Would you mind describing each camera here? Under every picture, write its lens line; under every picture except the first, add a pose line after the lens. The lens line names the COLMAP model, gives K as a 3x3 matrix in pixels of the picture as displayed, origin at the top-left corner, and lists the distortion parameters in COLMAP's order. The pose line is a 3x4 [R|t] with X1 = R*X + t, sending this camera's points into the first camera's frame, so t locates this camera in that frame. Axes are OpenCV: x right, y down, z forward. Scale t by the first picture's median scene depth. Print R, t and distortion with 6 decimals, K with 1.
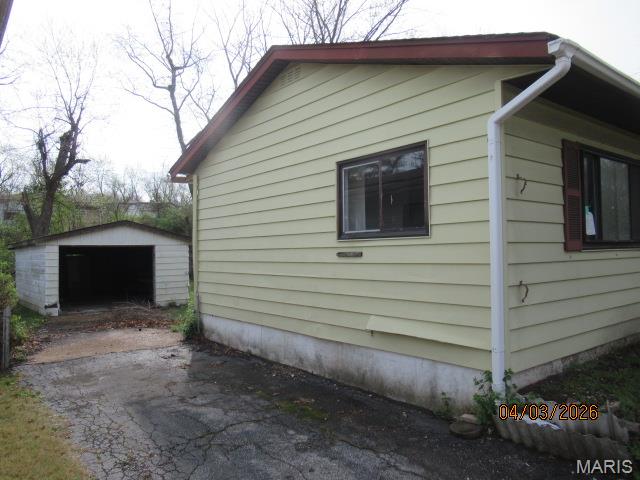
lens RADIAL K [[478.5, 0, 320.0], [0, 478.5, 240.0], [0, 0, 1]] dist [-0.006385, -0.002341]
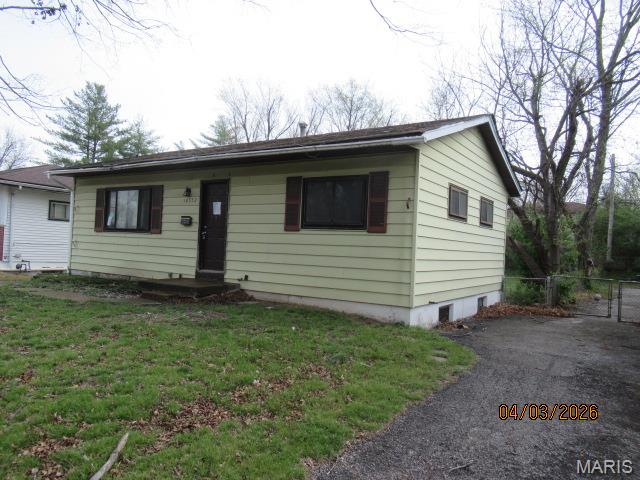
lens RADIAL K [[478.5, 0, 320.0], [0, 478.5, 240.0], [0, 0, 1]] dist [-0.006385, -0.002341]
pose [[0.313913, 0.025503, -0.949109, 1.092983], [-0.023019, 0.999550, 0.019245, -0.002991], [0.949173, 0.015807, 0.314359, 0.435694]]
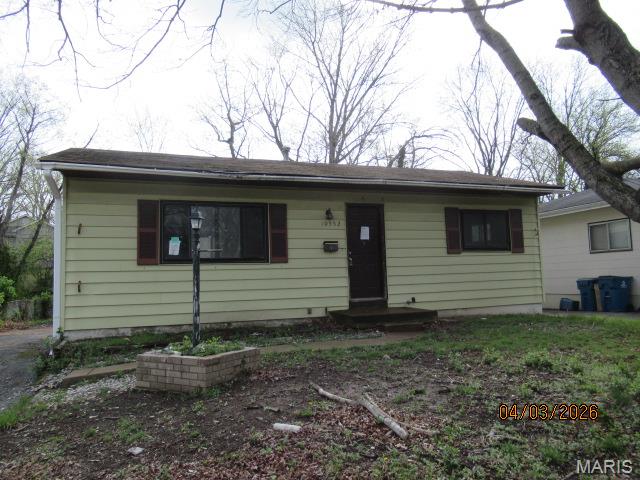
lens RADIAL K [[478.5, 0, 320.0], [0, 478.5, 240.0], [0, 0, 1]] dist [-0.006385, -0.002341]
pose [[0.956368, -0.037483, -0.289752, 0.521600], [0.020764, 0.997948, -0.060564, 0.016530], [0.291427, 0.051905, 0.955184, -0.142709]]
